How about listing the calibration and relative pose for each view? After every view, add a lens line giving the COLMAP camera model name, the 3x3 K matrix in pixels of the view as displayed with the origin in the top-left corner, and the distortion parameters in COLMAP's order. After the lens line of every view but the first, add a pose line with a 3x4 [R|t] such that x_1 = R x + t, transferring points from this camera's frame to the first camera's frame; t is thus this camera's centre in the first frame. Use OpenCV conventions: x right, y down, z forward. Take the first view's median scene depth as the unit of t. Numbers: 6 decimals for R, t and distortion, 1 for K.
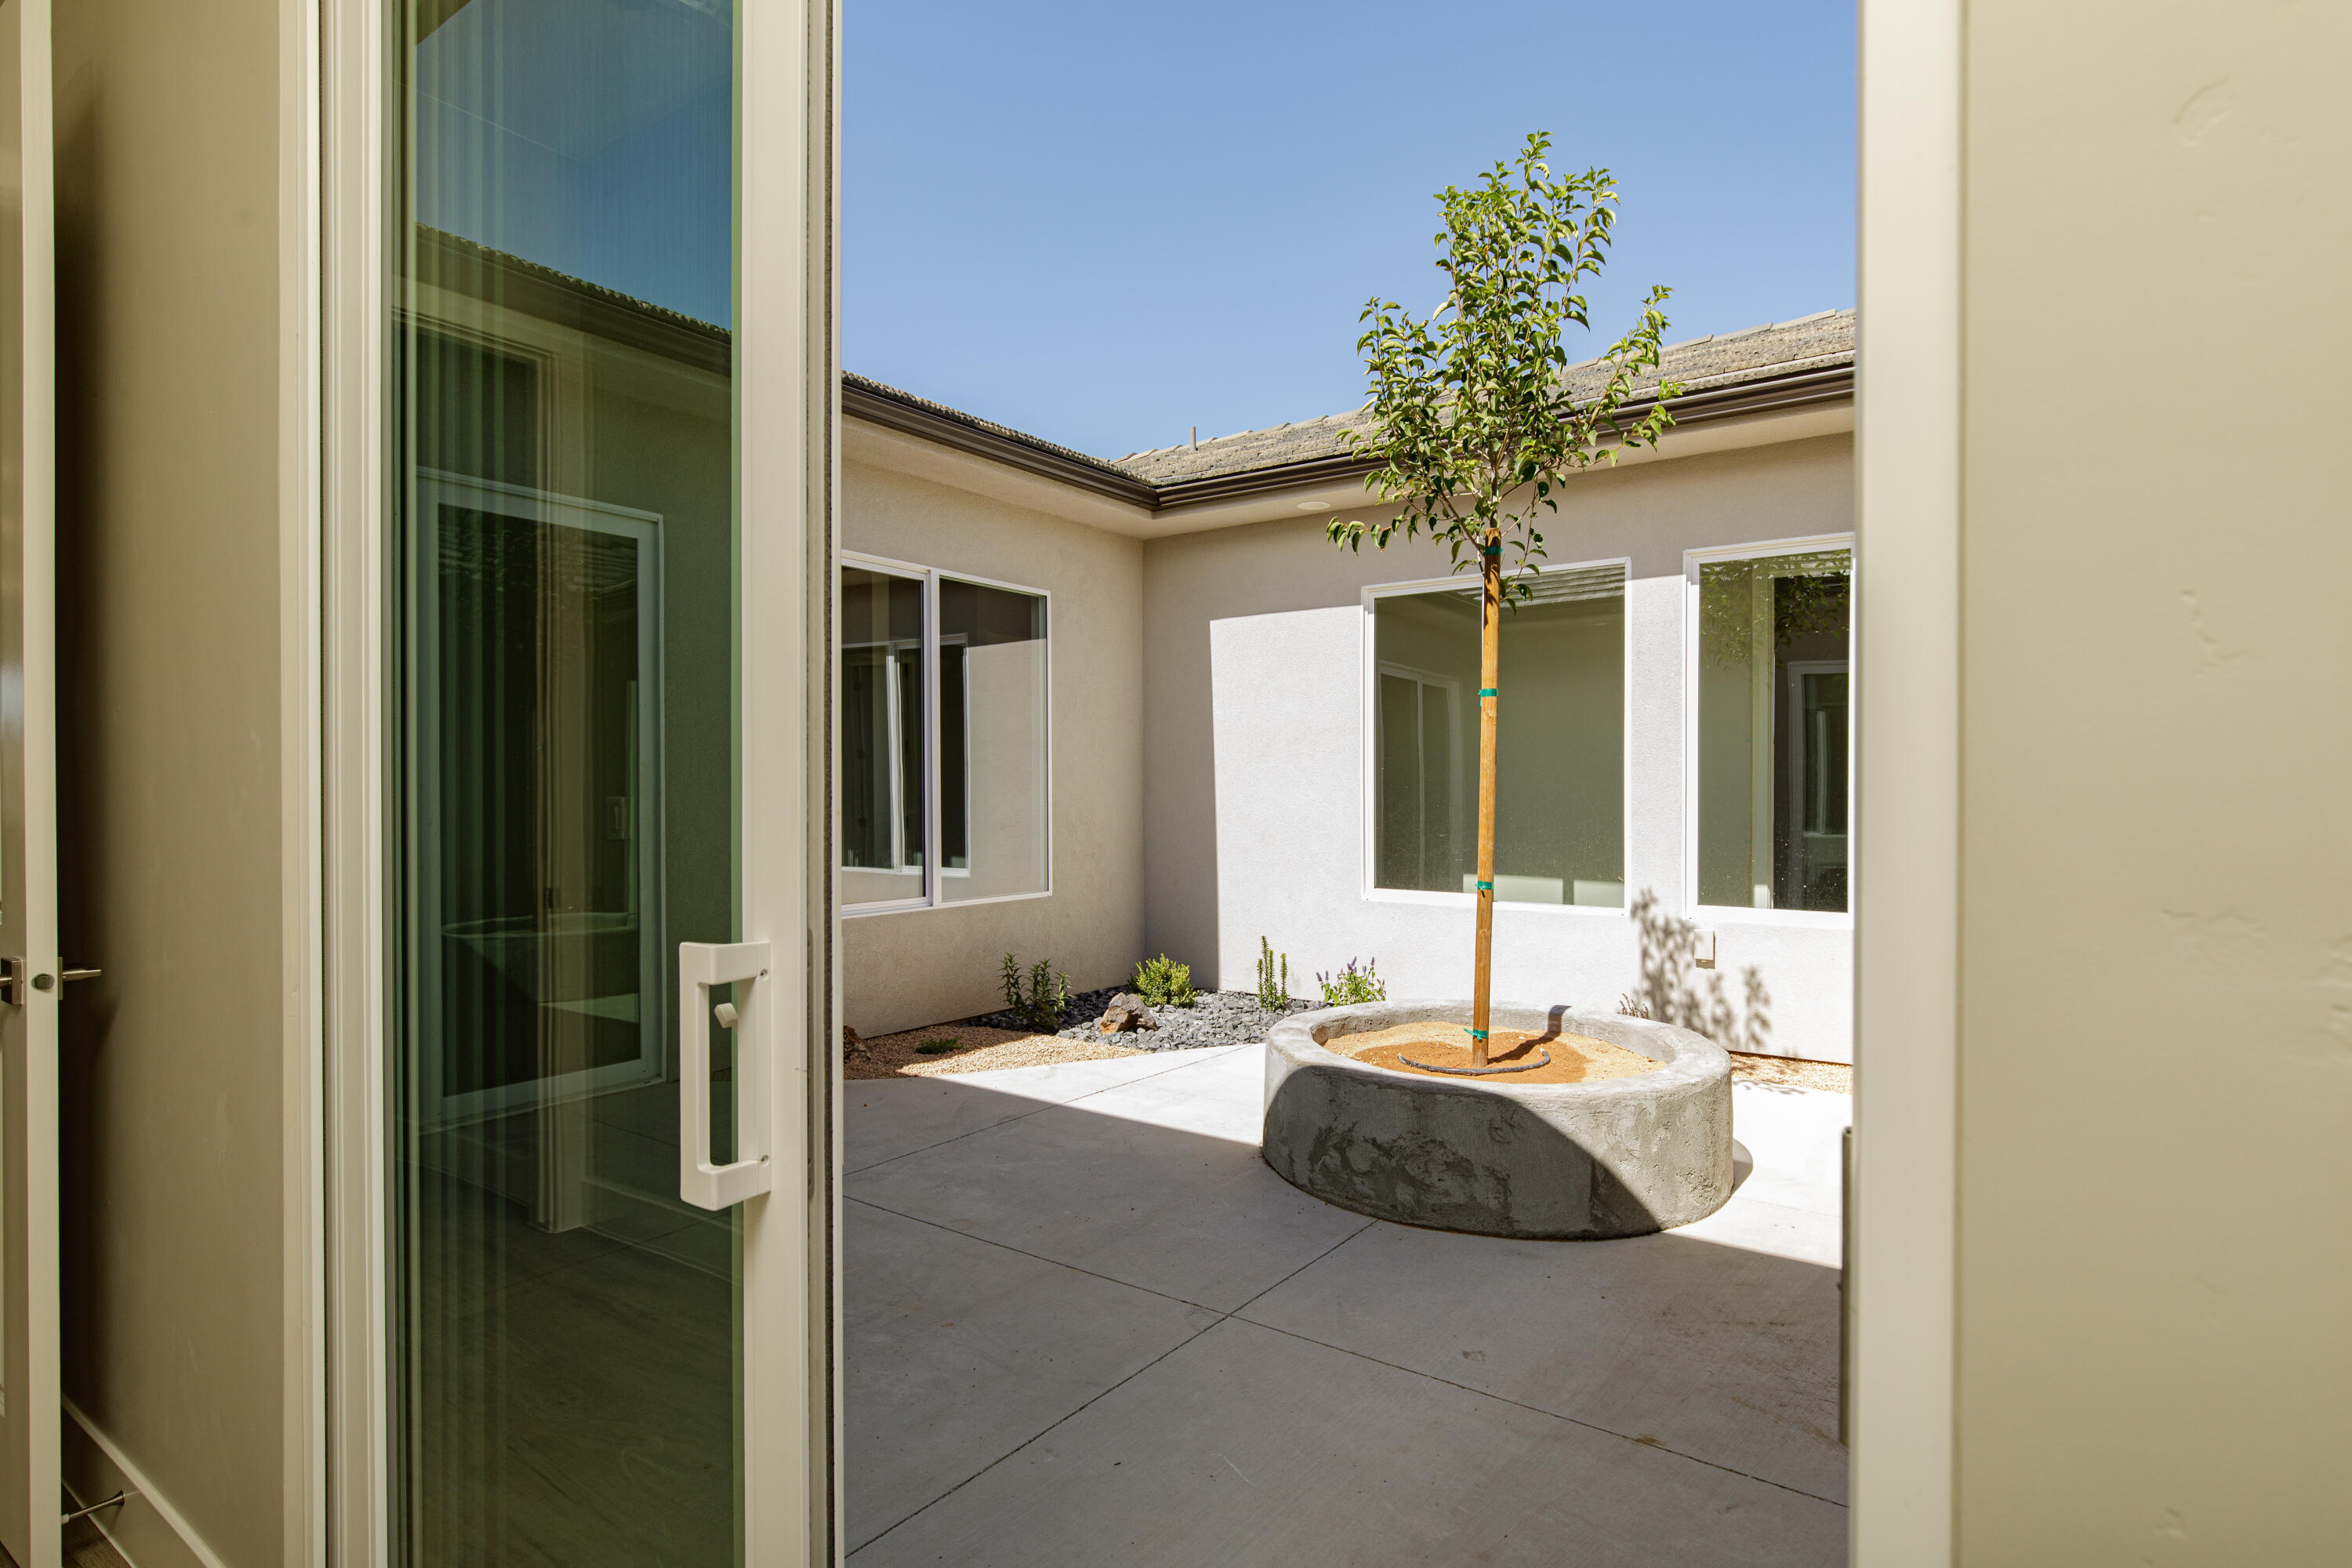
lens RADIAL K [[1181.4, 0, 1186.6], [0, 1181.4, 795.1], [0, 0, 1]] dist [-0.001412, -0.000305]
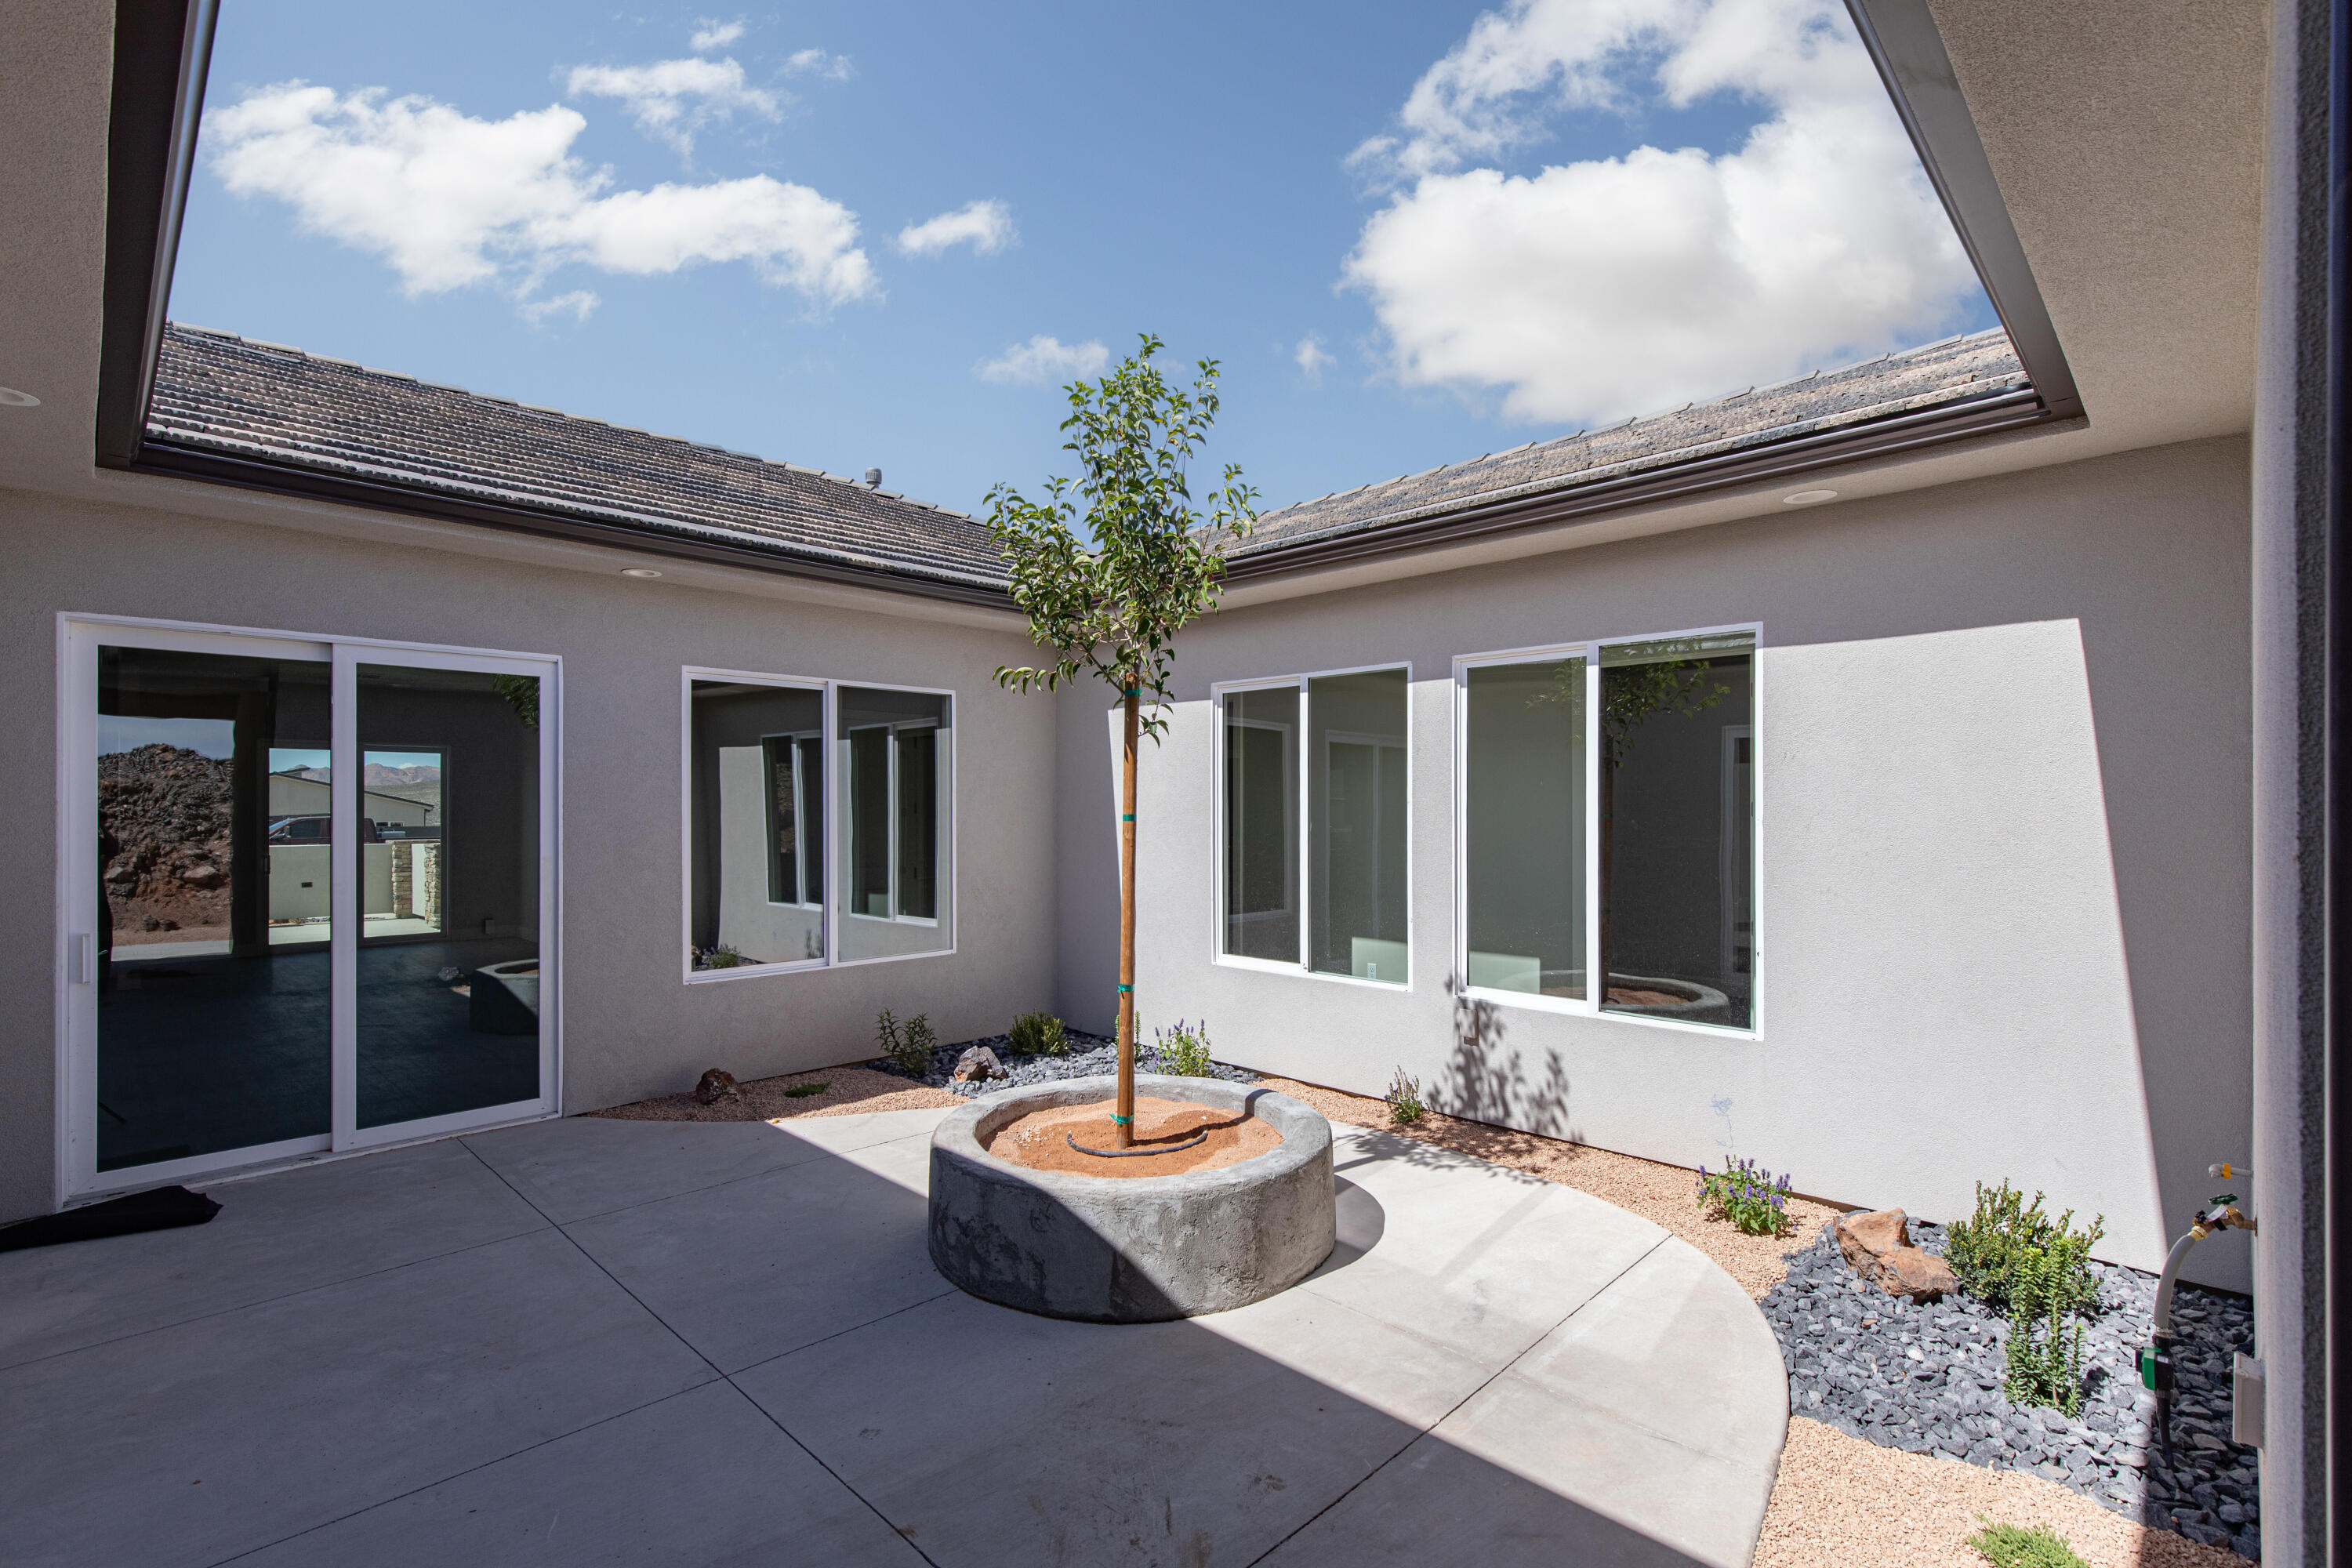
lens RADIAL K [[1072.1, 0, 1184.6], [0, 1072.1, 793.0], [0, 0, 1]] dist [0.001924, 0.003461]
pose [[0.988154, -0.004083, -0.153413, 0.407428], [0.001429, 0.999847, -0.017409, -0.080342], [0.153461, 0.016984, 0.988009, -0.008674]]
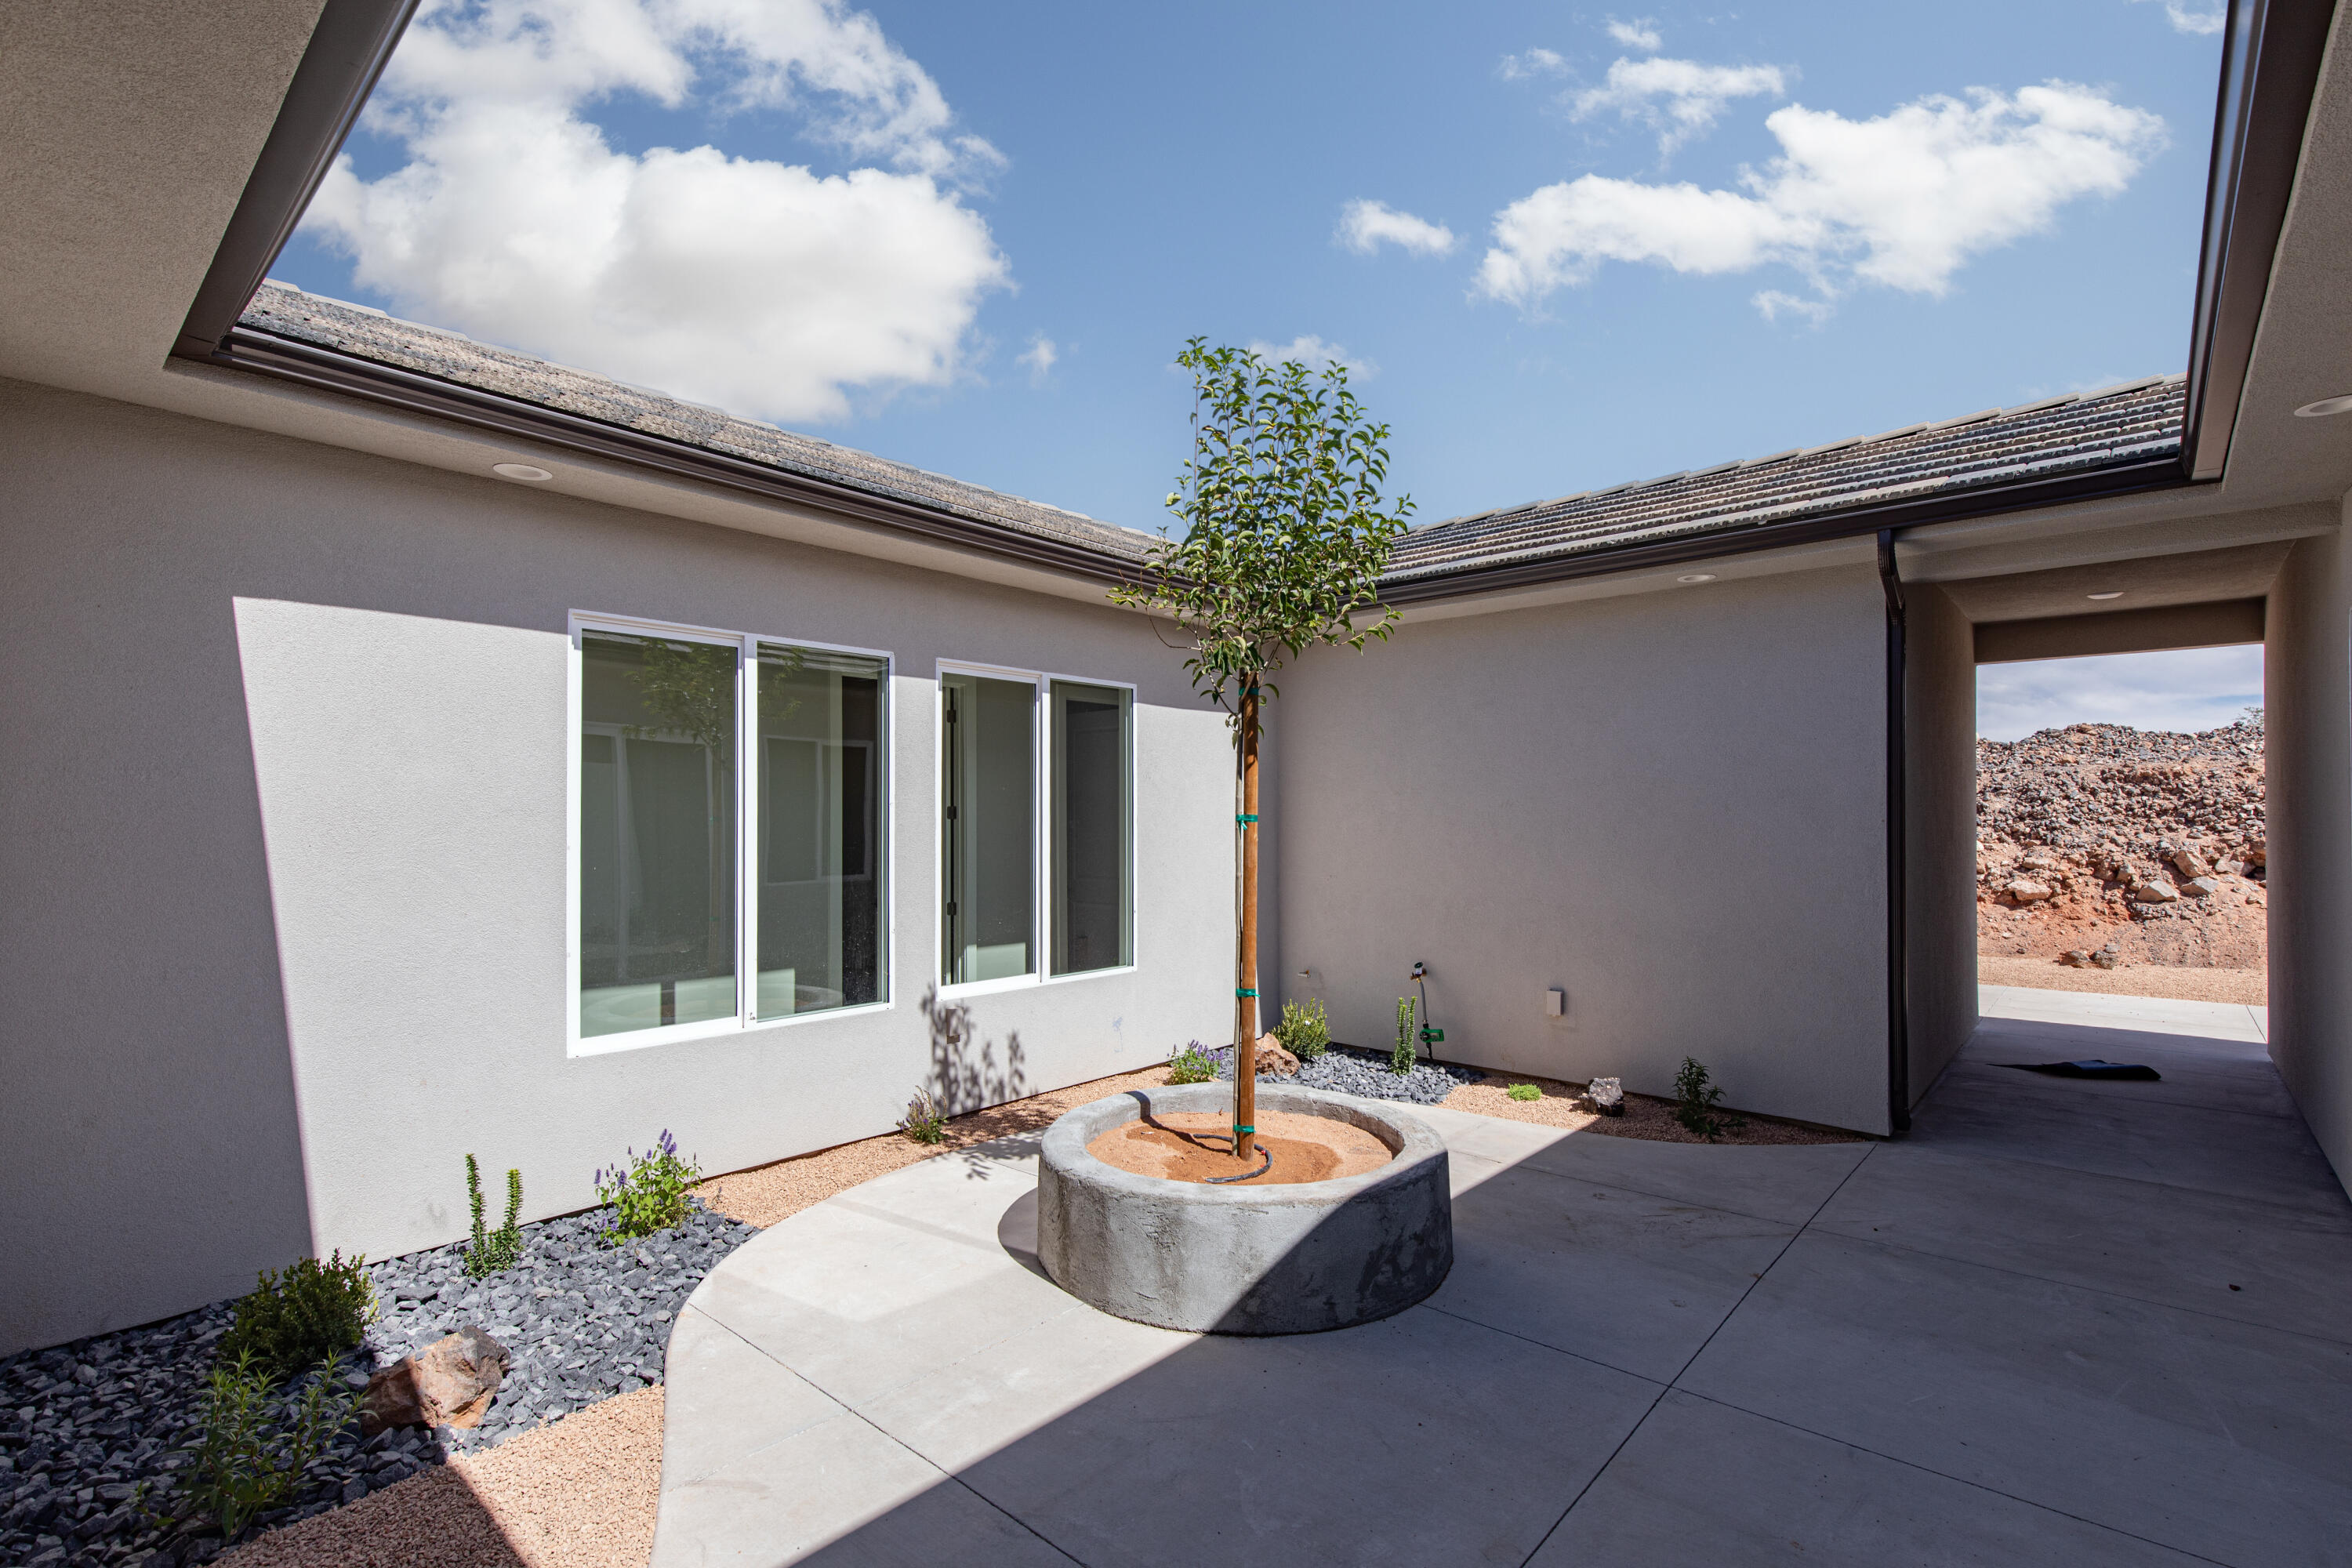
lens RADIAL K [[1072.1, 0, 1208.8], [0, 1072.1, 822.2], [0, 0, 1]] dist [0.001924, 0.003461]
pose [[0.095400, -0.005567, 0.995423, -0.651527], [0.002586, 0.999982, 0.005344, -0.077748], [-0.995436, 0.002065, 0.095413, 0.824638]]
